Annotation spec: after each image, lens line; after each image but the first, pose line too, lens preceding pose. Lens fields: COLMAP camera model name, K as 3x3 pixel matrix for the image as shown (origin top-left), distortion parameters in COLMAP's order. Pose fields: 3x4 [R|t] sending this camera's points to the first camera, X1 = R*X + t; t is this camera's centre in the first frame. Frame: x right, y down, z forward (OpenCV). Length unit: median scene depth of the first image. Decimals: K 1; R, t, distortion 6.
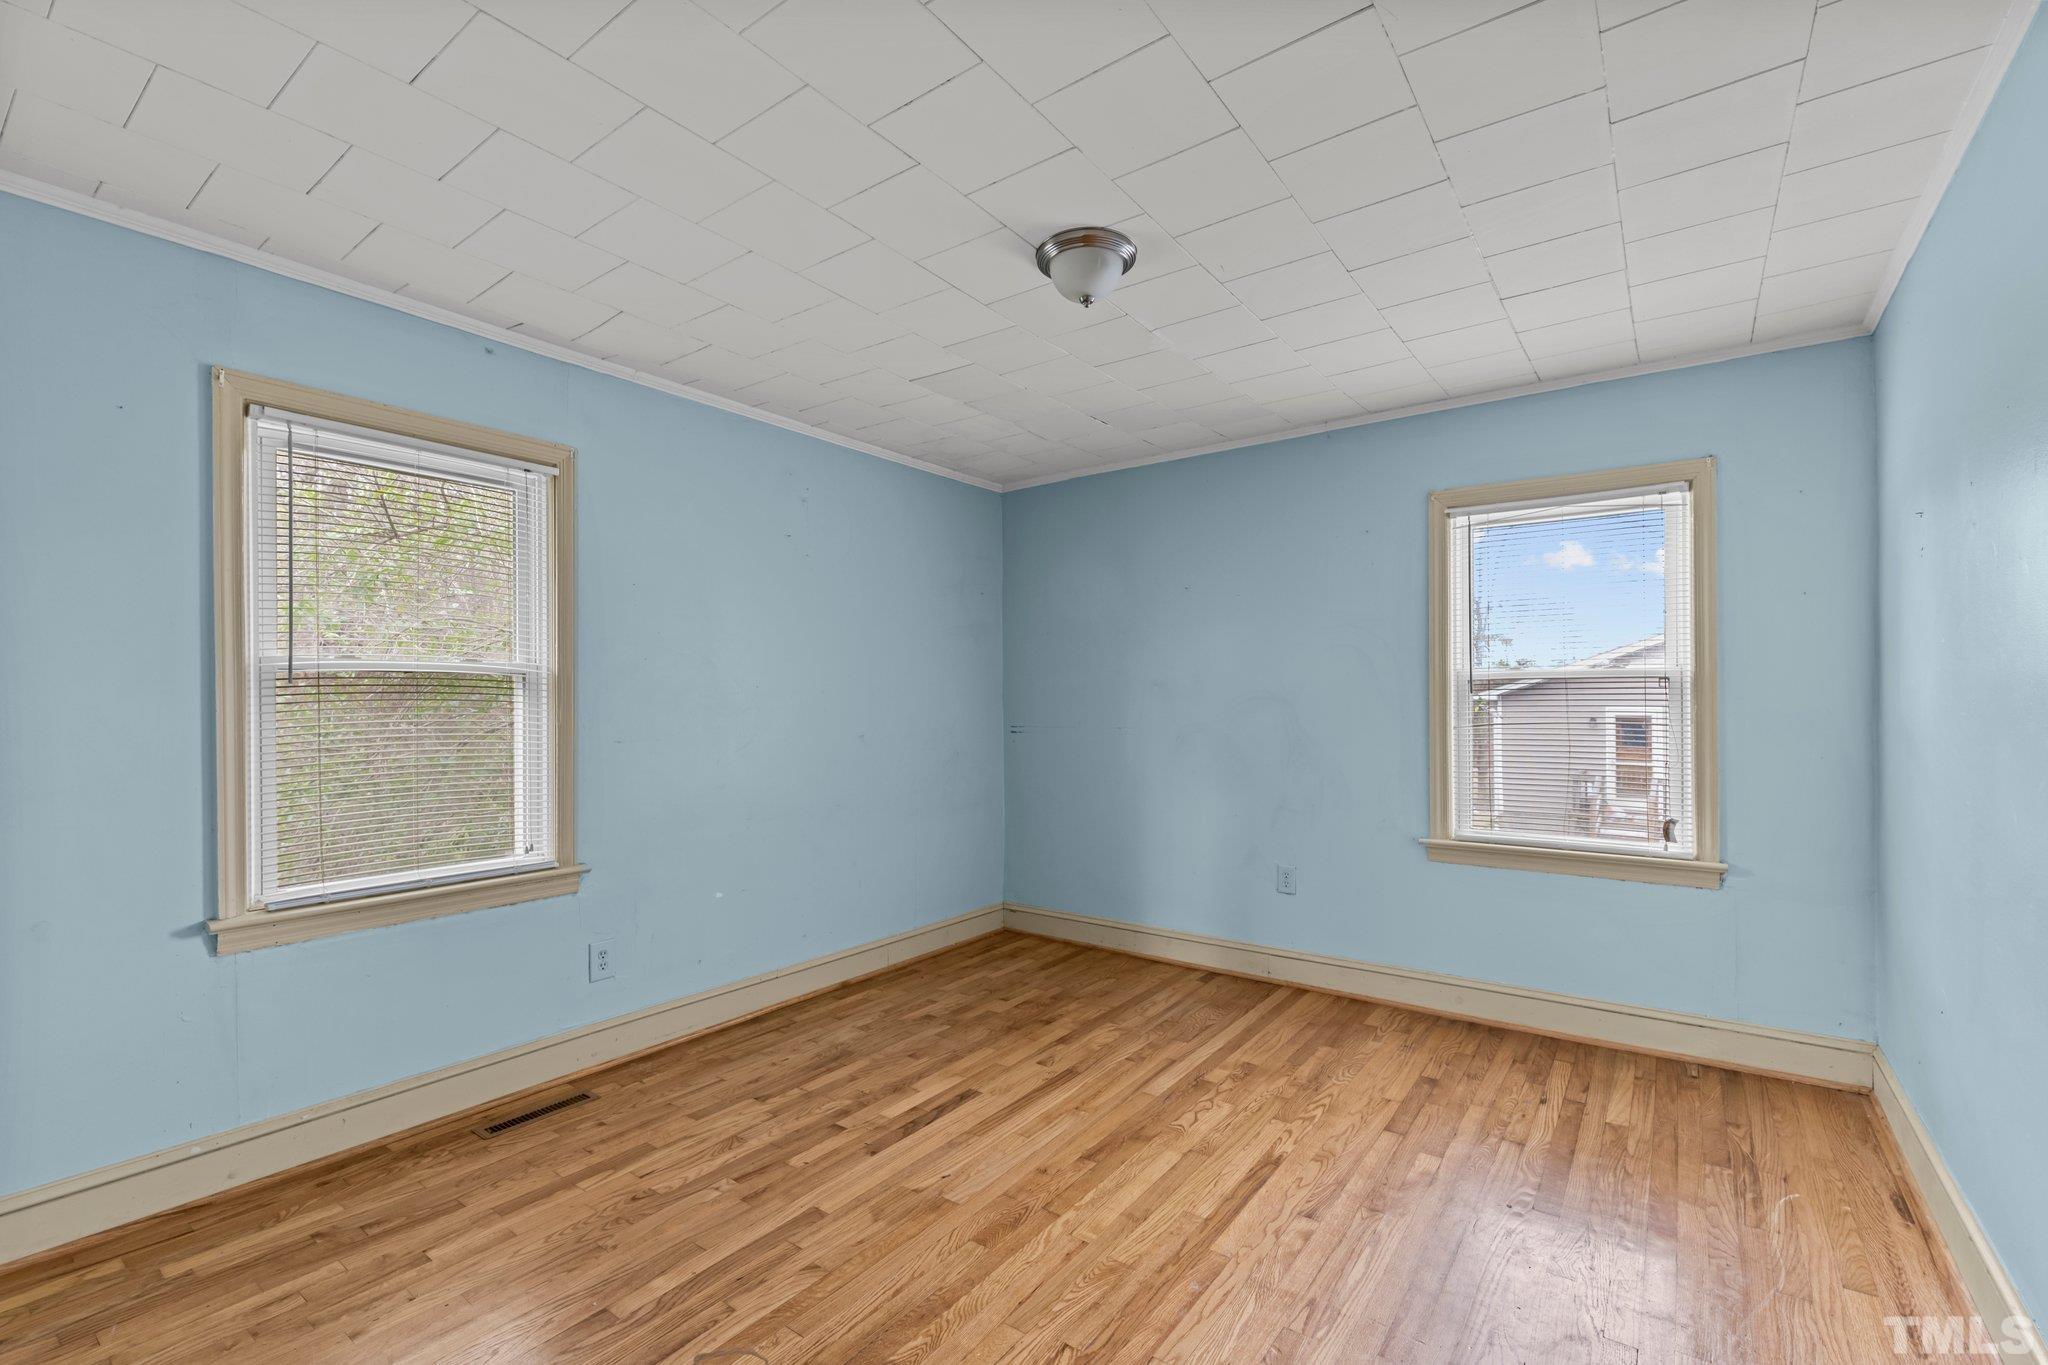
lens RADIAL K [[882.5, 0, 1023.9], [0, 882.5, 709.8], [0, 0, 1]] dist [0.008351, -0.001142]
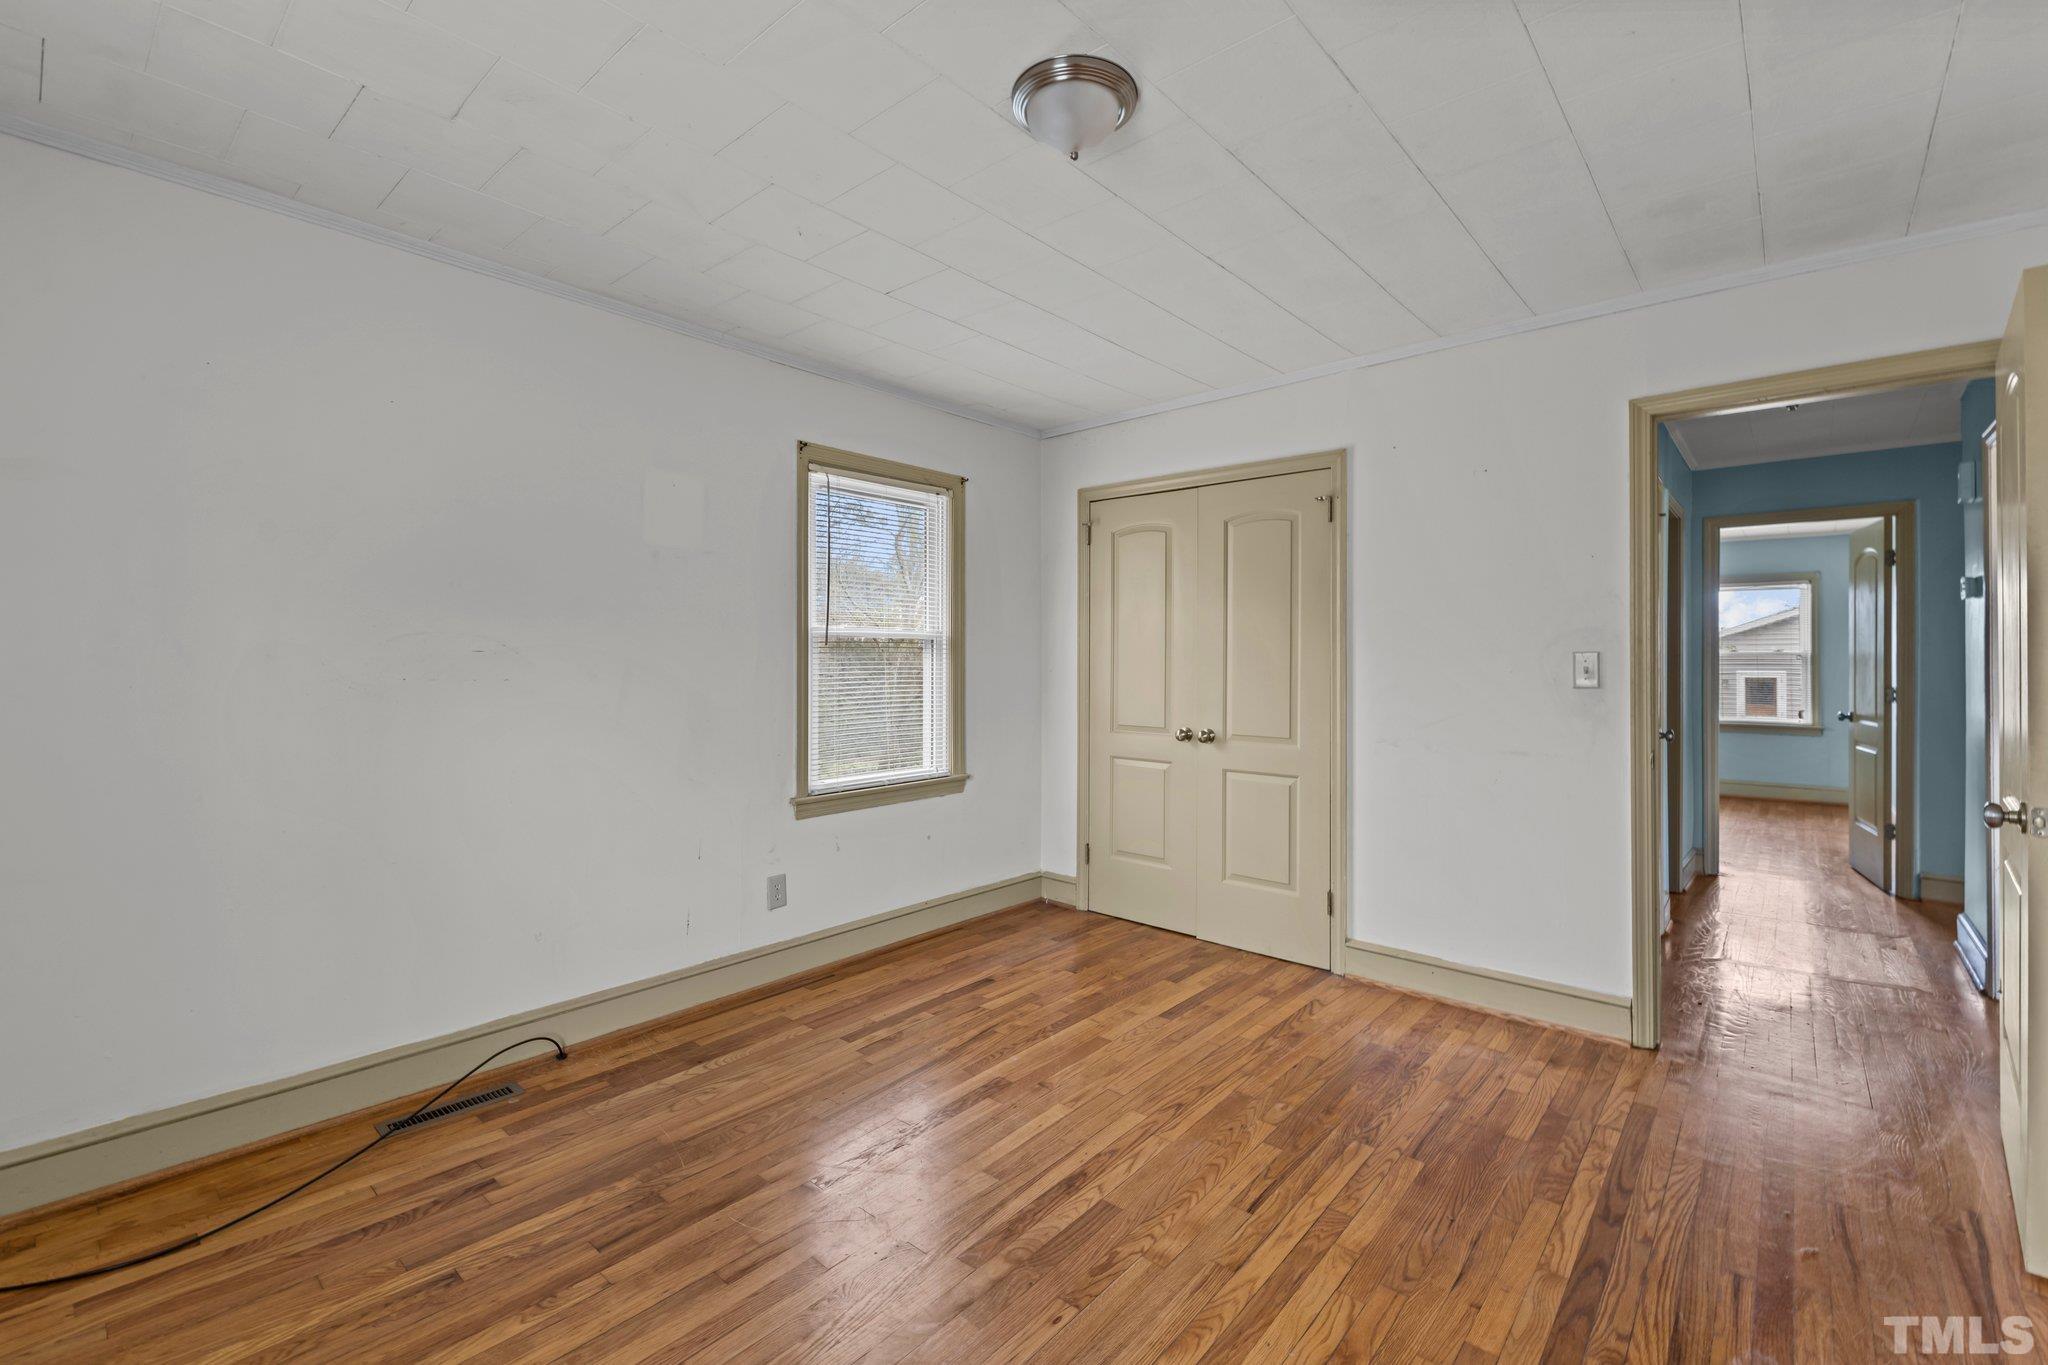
lens RADIAL K [[882.5, 0, 1023.9], [0, 882.5, 709.8], [0, 0, 1]] dist [0.008351, -0.001142]
pose [[0.997048, 0.013546, -0.075582, -0.320055], [-0.010070, 0.998882, 0.046193, 0.005179], [0.076123, -0.045296, 0.996069, -0.419482]]
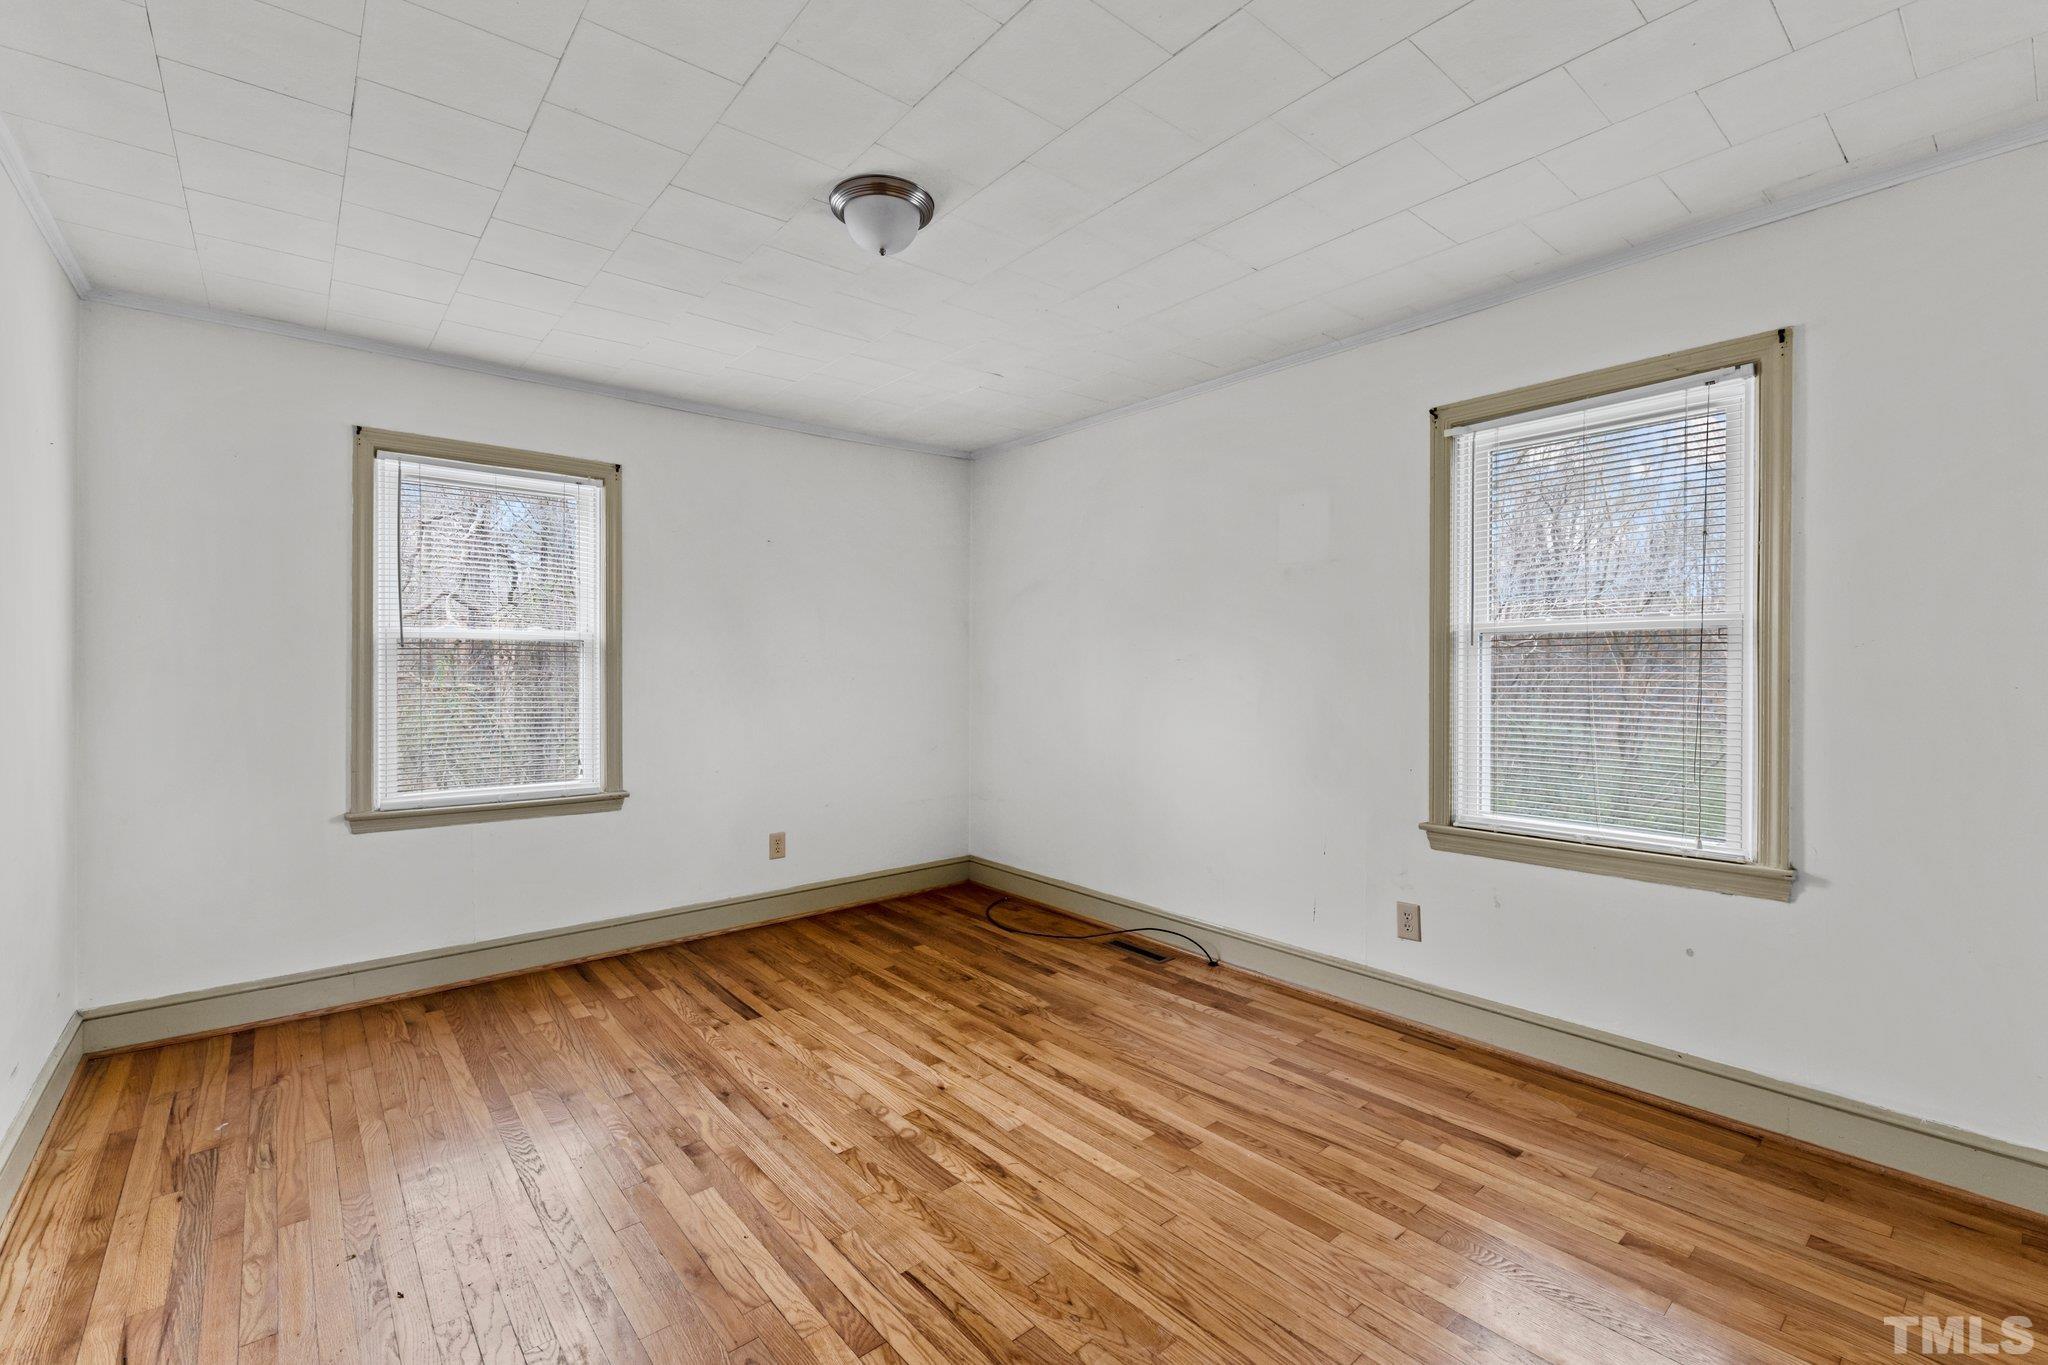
lens RADIAL K [[882.5, 0, 1023.9], [0, 882.5, 709.8], [0, 0, 1]] dist [0.008351, -0.001142]
pose [[-0.234323, 0.055423, -0.970578, 0.428584], [-0.004391, 0.998303, 0.058067, -0.010083], [0.972149, 0.017869, -0.233682, 0.553970]]
